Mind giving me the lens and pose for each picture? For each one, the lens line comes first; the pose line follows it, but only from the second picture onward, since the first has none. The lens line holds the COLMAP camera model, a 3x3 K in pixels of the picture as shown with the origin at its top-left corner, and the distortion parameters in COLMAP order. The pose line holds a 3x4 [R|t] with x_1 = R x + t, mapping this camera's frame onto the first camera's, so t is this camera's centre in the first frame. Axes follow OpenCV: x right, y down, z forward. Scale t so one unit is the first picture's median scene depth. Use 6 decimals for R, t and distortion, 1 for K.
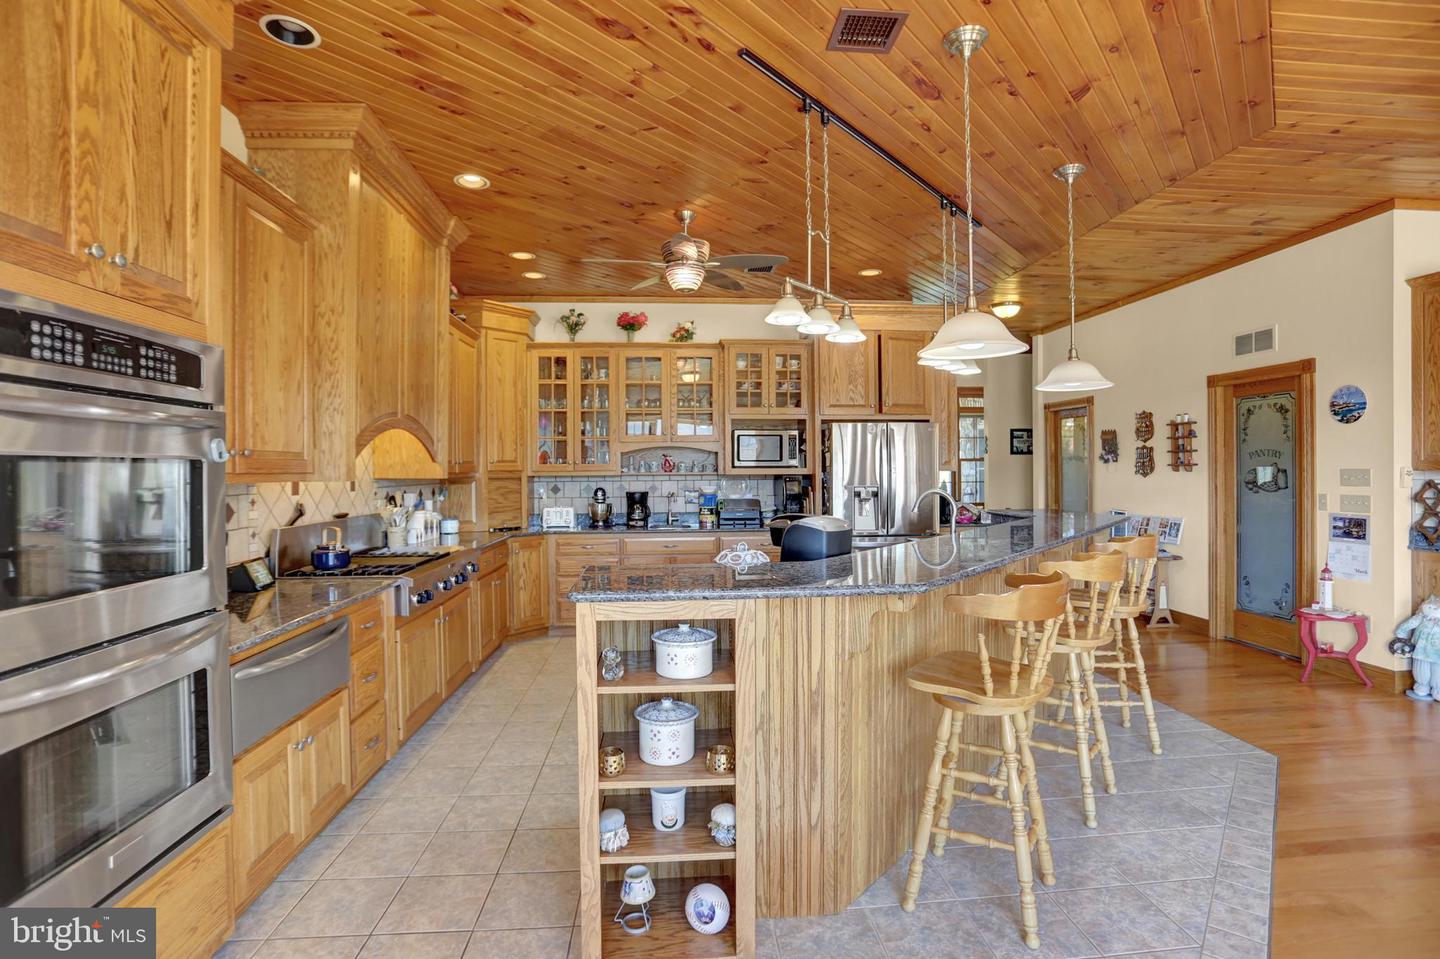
lens RADIAL K [[703.8, 0, 721.1], [0, 703.8, 474.7], [0, 0, 1]] dist [-0.047760, 0.006128]
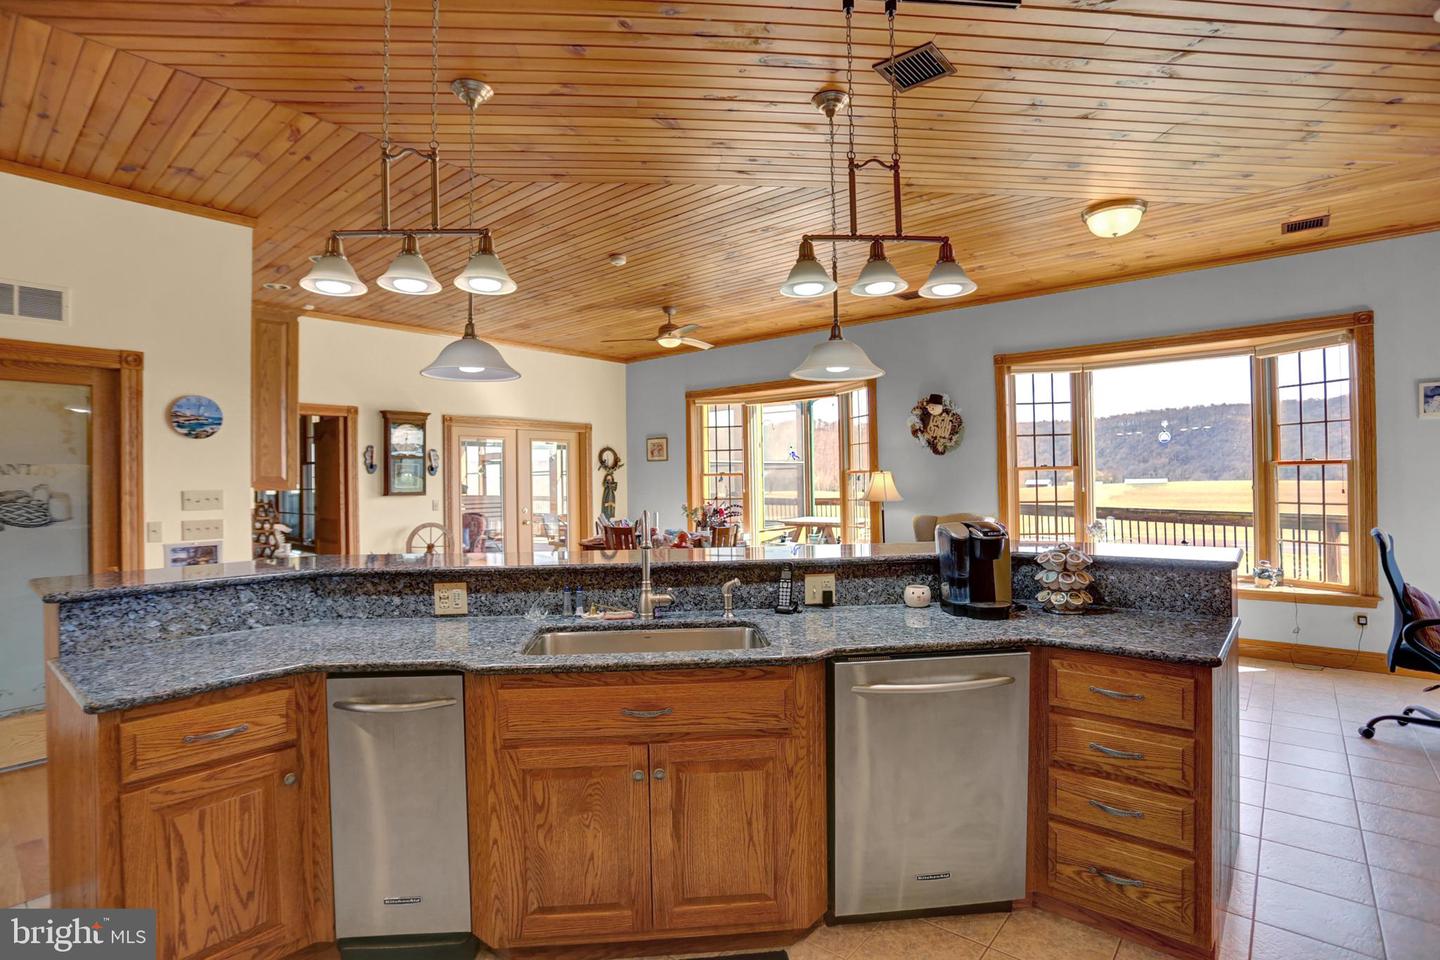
lens RADIAL K [[703.8, 0, 721.7], [0, 703.8, 480.1], [0, 0, 1]] dist [-0.047760, 0.006128]
pose [[-0.714182, 0.024405, 0.699534, -0.173716], [0.026205, 0.999624, -0.008120, 0.002620], [-0.699469, 0.012532, -0.714553, 1.139691]]
